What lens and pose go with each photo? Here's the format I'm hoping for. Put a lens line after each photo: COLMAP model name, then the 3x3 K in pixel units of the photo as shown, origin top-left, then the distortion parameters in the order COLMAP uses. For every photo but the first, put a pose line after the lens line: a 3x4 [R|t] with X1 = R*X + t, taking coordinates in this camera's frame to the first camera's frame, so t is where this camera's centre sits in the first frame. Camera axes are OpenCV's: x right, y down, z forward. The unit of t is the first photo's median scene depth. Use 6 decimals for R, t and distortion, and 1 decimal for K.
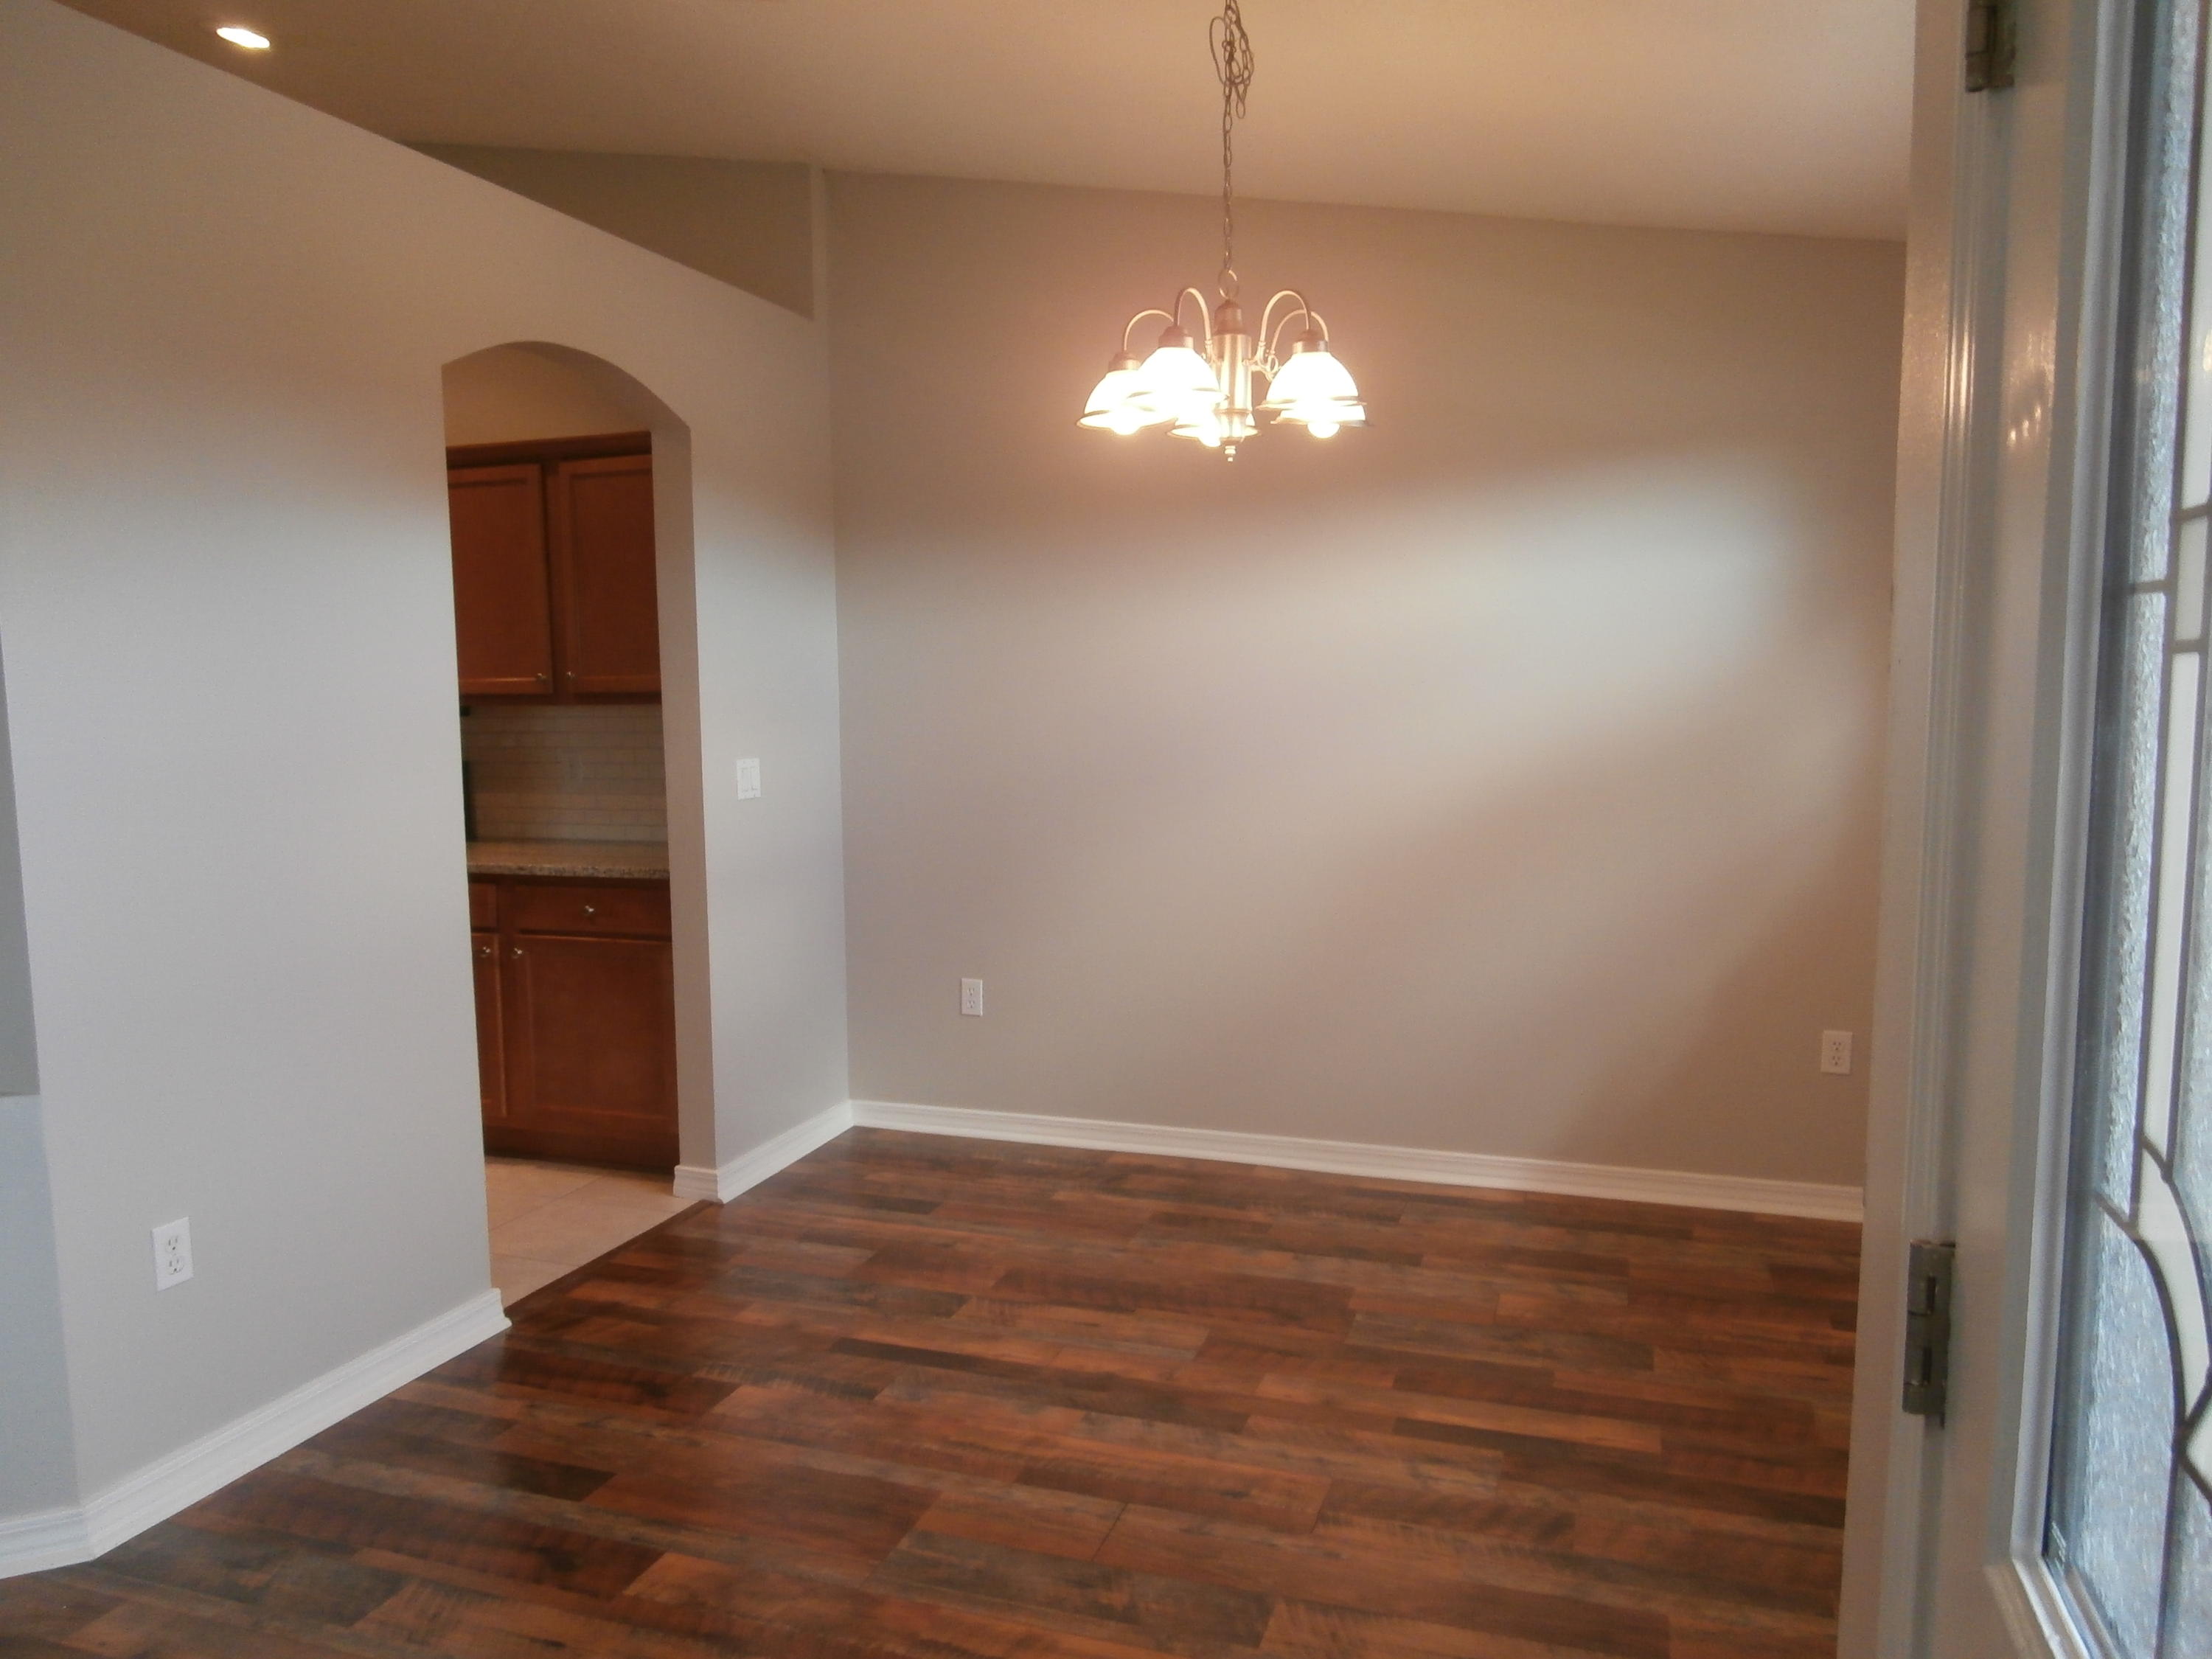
lens RADIAL K [[1609.7, 0, 1106.0], [0, 1609.7, 829.5], [0, 0, 1]] dist [-0.022505, 0.010728]
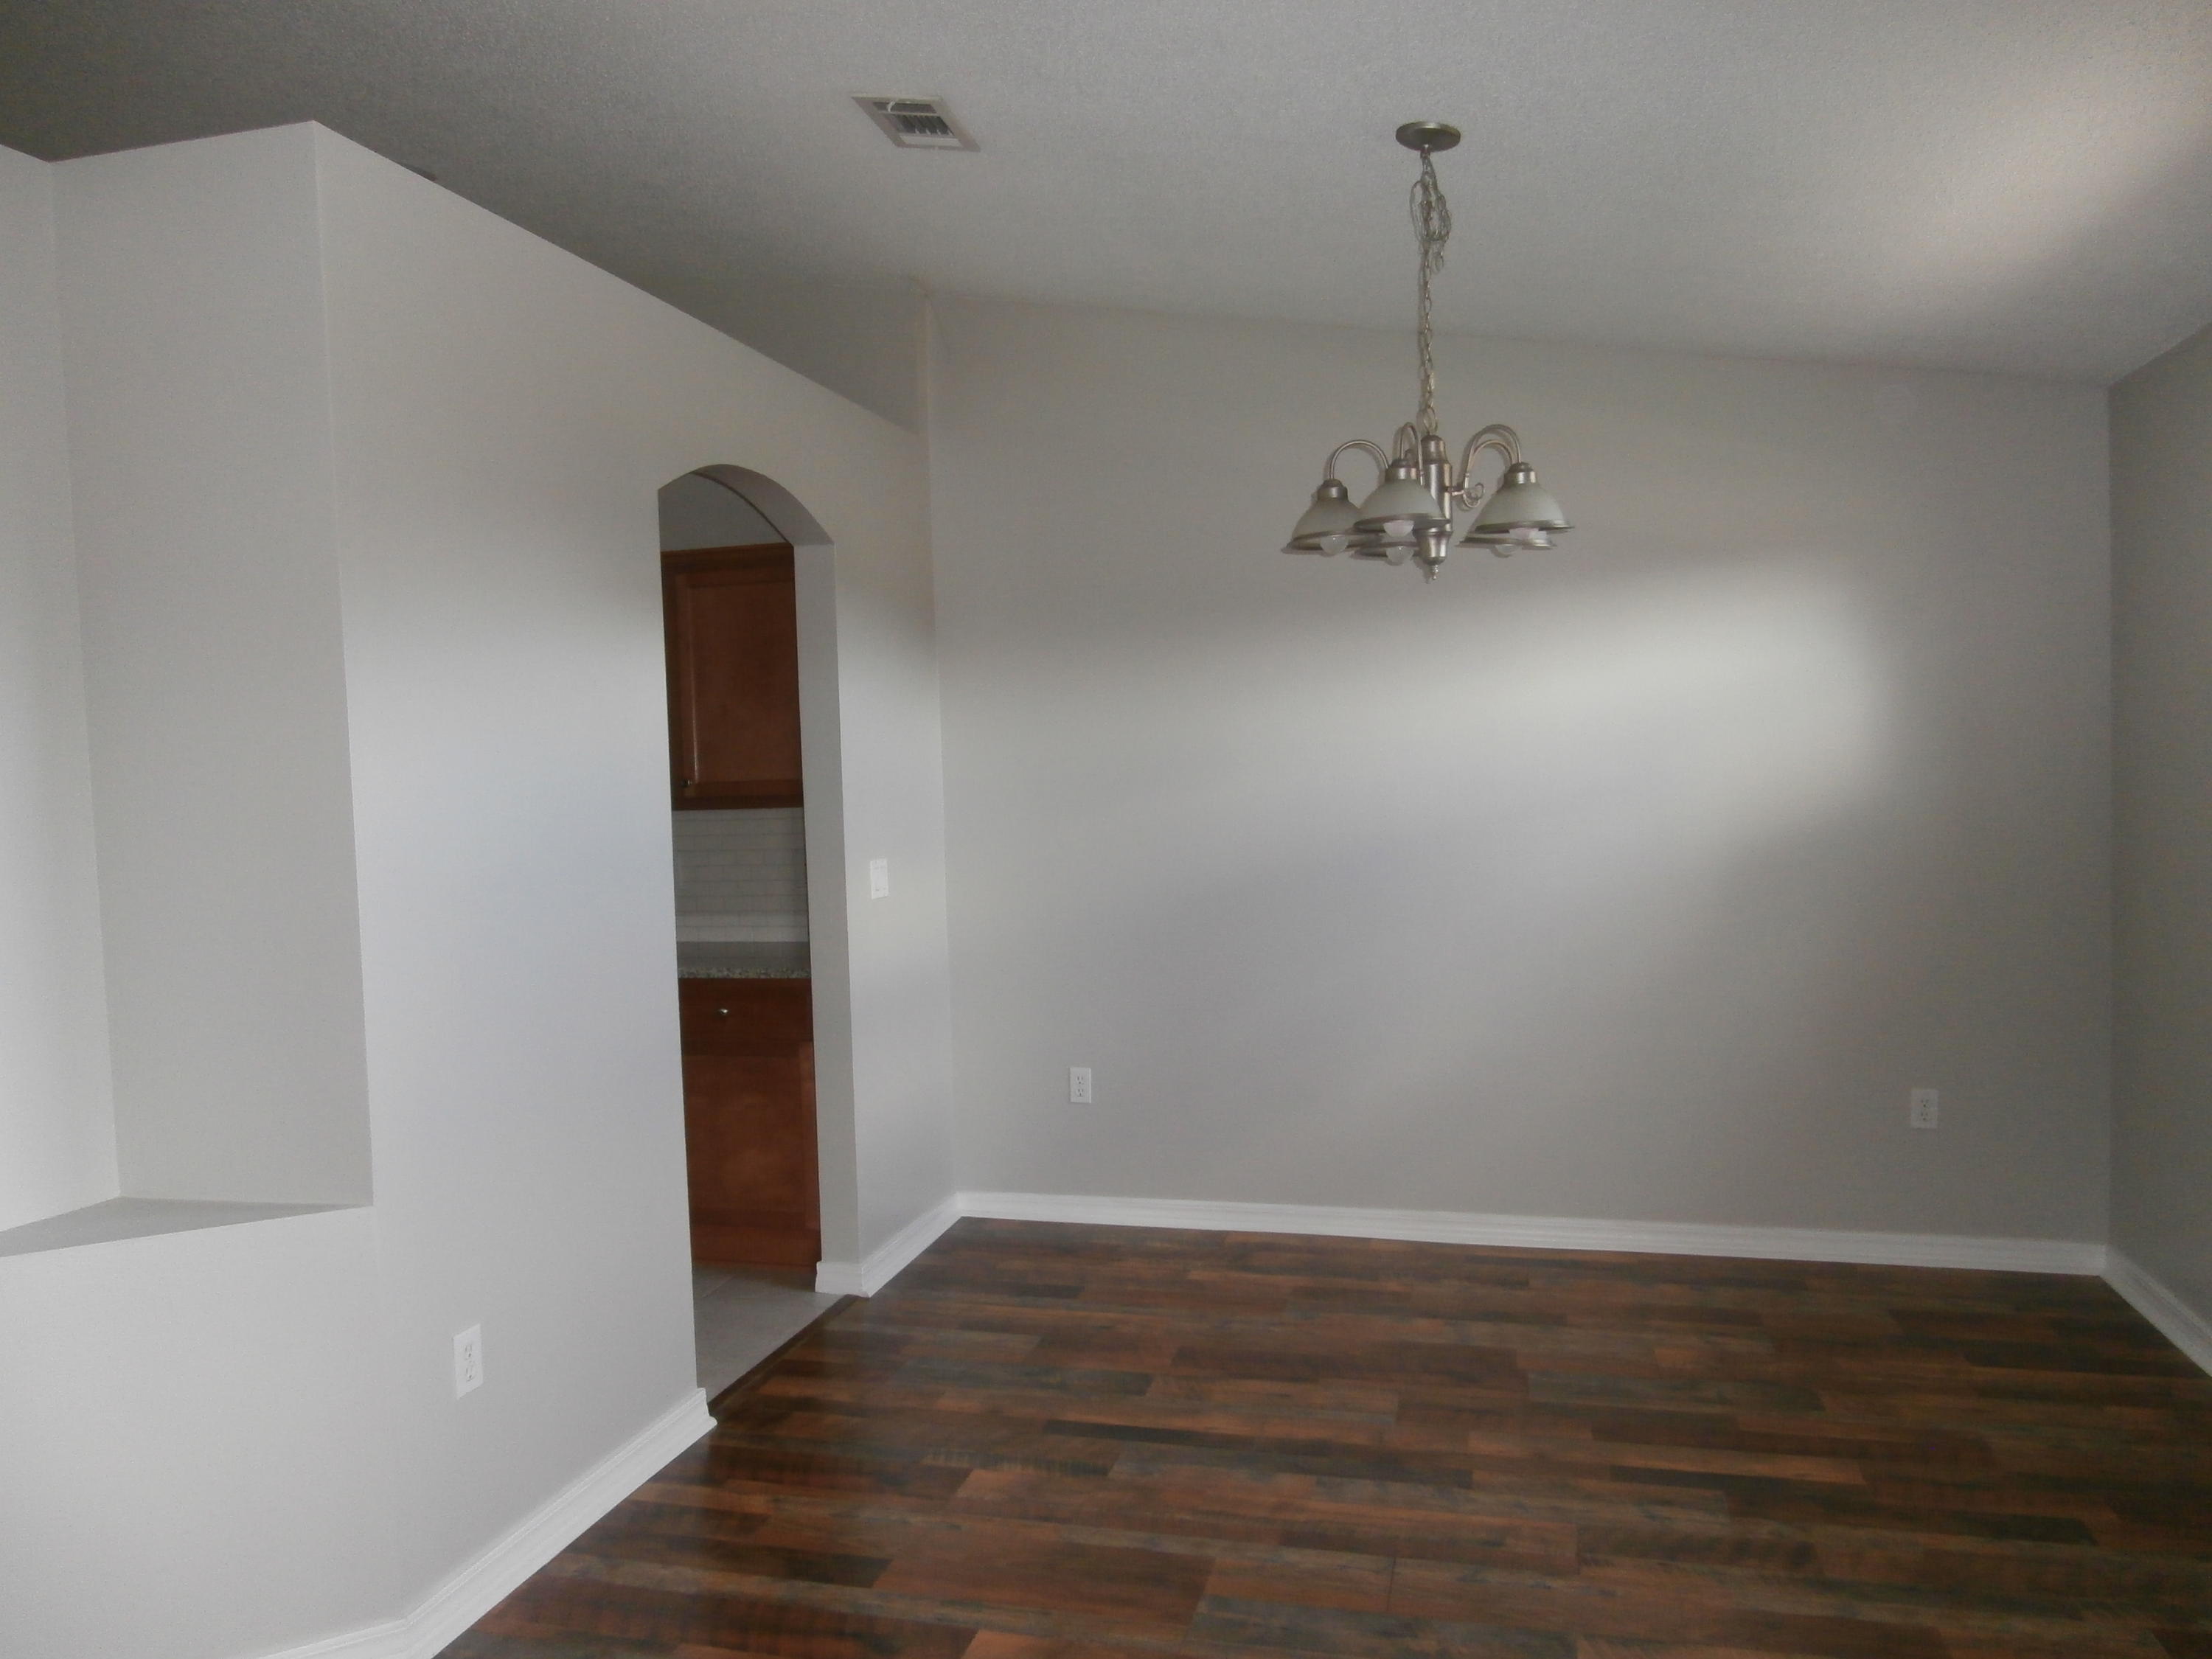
lens RADIAL K [[1609.7, 0, 1106.0], [0, 1609.7, 829.5], [0, 0, 1]] dist [-0.022505, 0.010728]
pose [[0.996814, -0.020422, 0.077105, -0.207854], [0.024558, 0.998288, -0.053078, -0.006706], [-0.075889, 0.054803, 0.995609, -0.052769]]
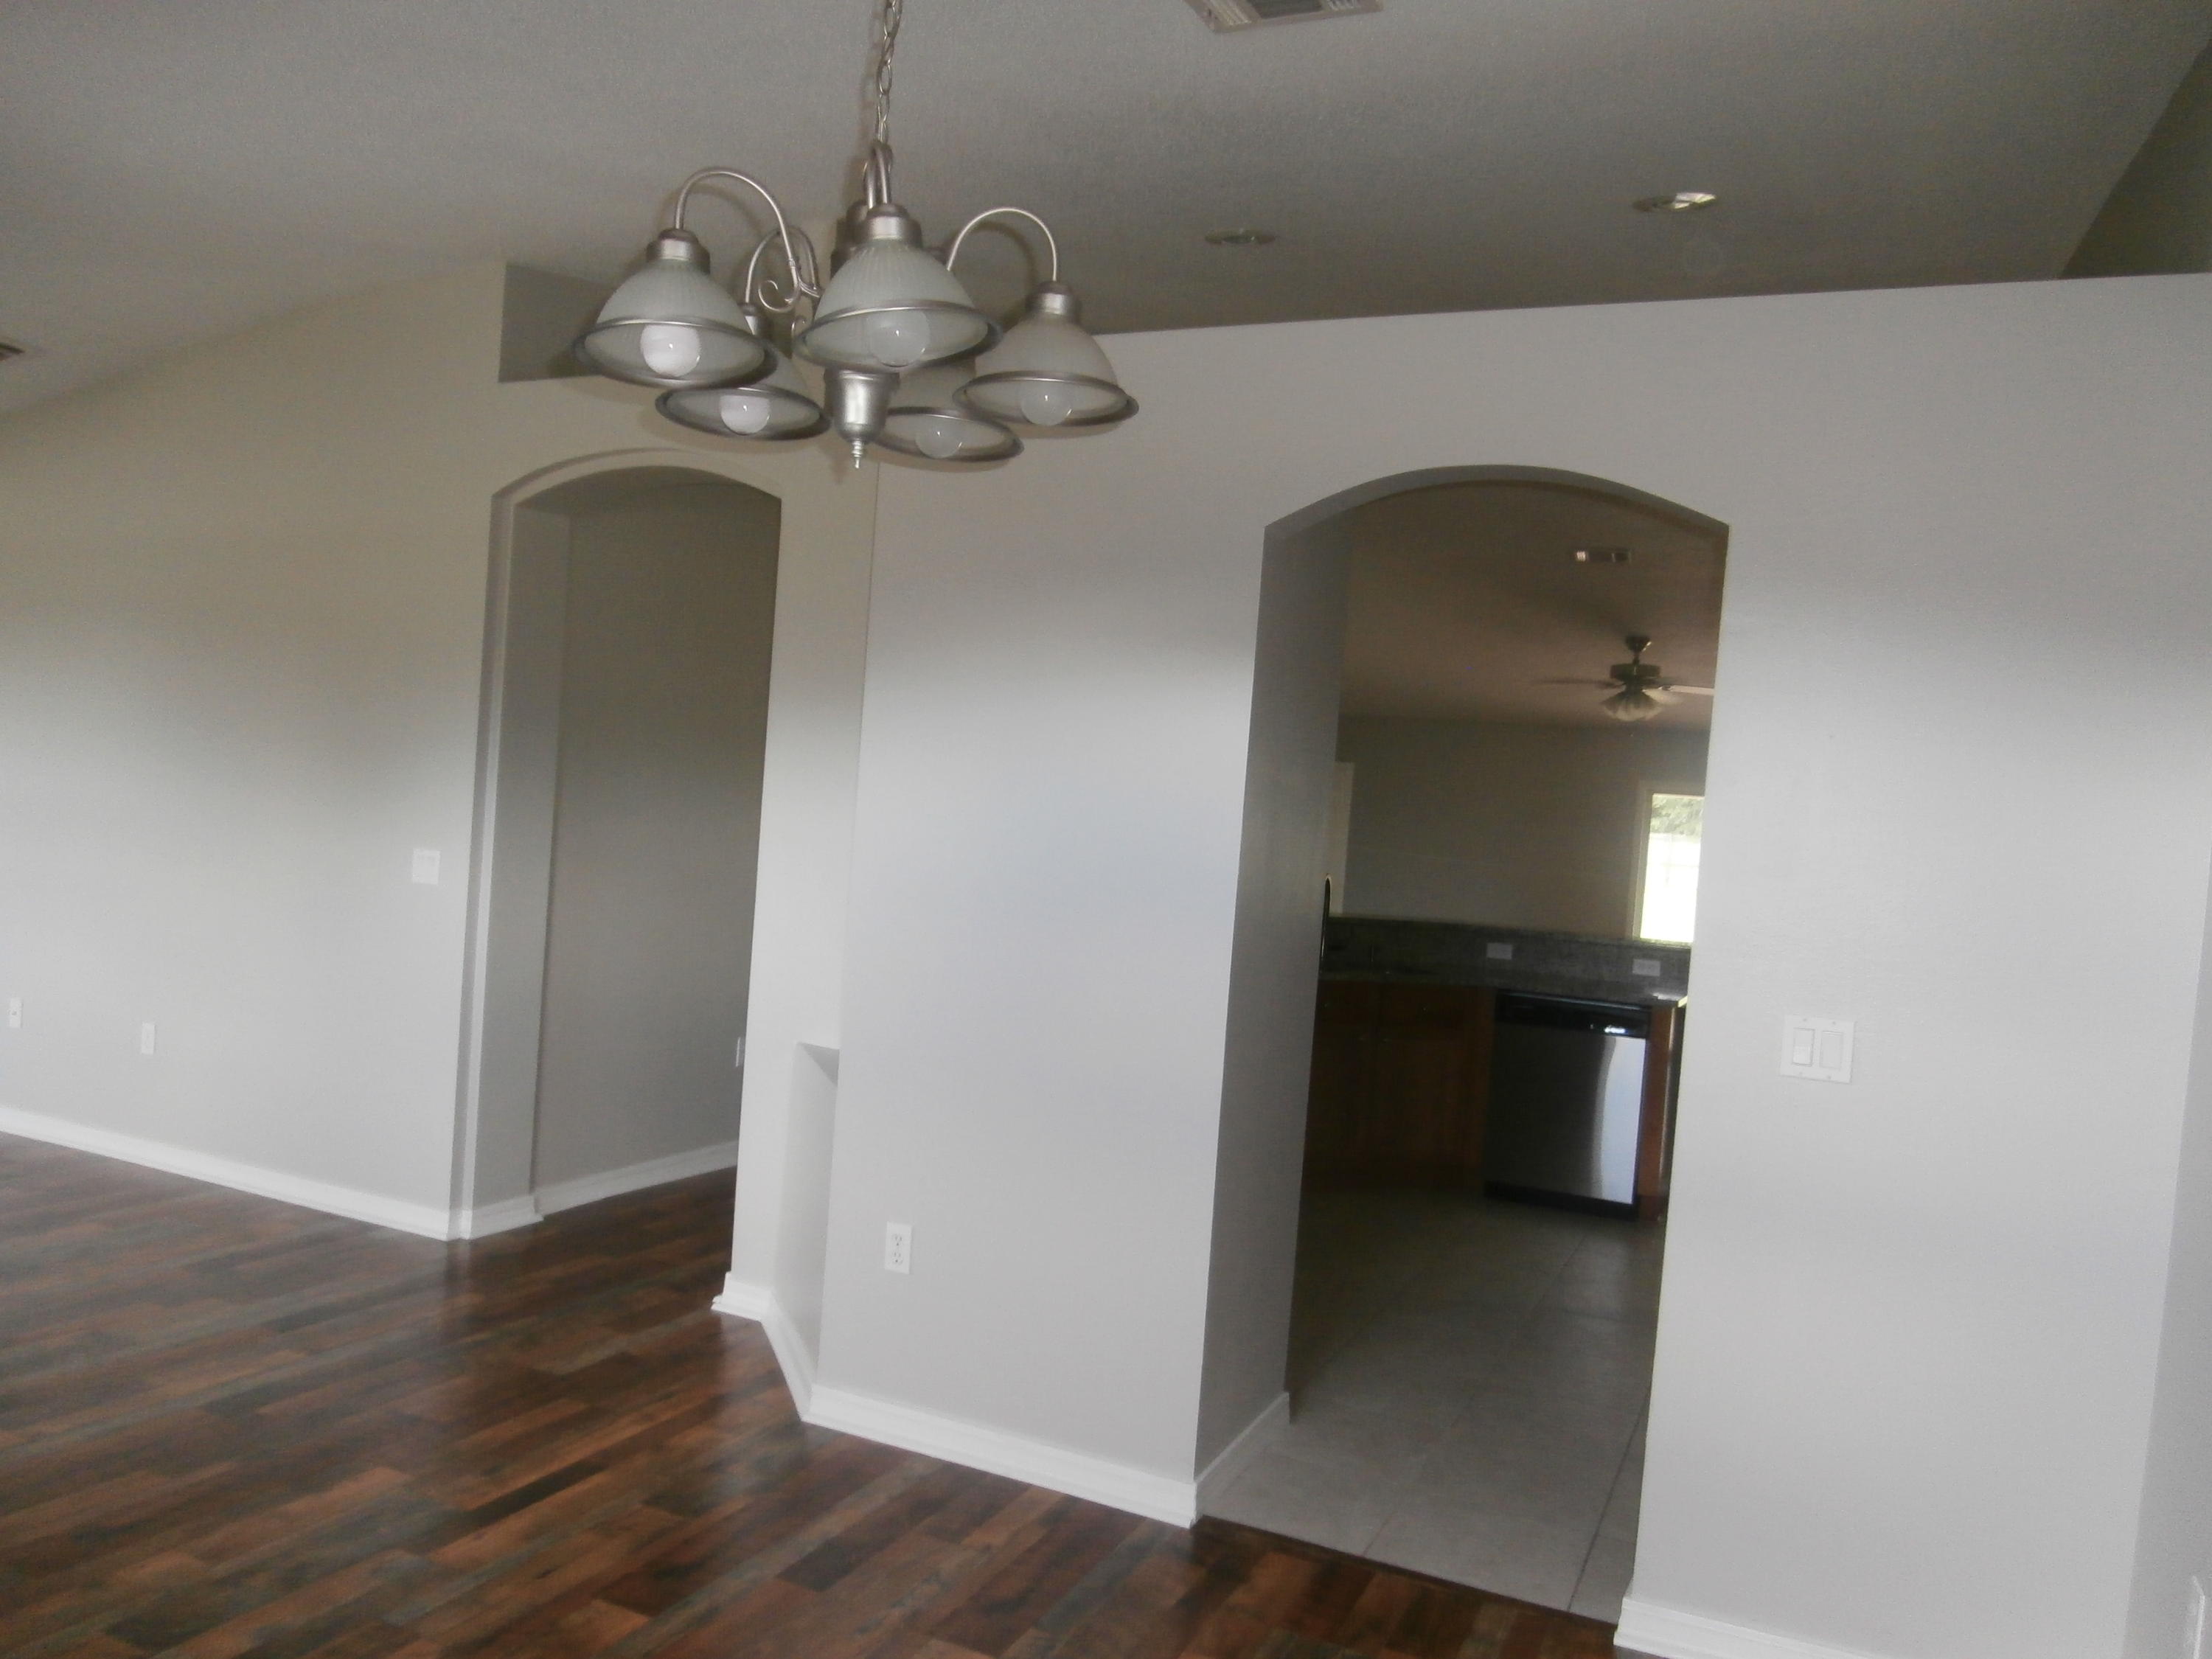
lens RADIAL K [[1564.9, 0, 1106.0], [0, 1564.9, 829.5], [0, 0, 1]] dist [0.007300, -0.049462]
pose [[-0.093345, 0.021590, -0.995400, 0.577537], [-0.165334, 0.985548, 0.036880, -0.129628], [0.981810, 0.168016, -0.088427, 1.027810]]
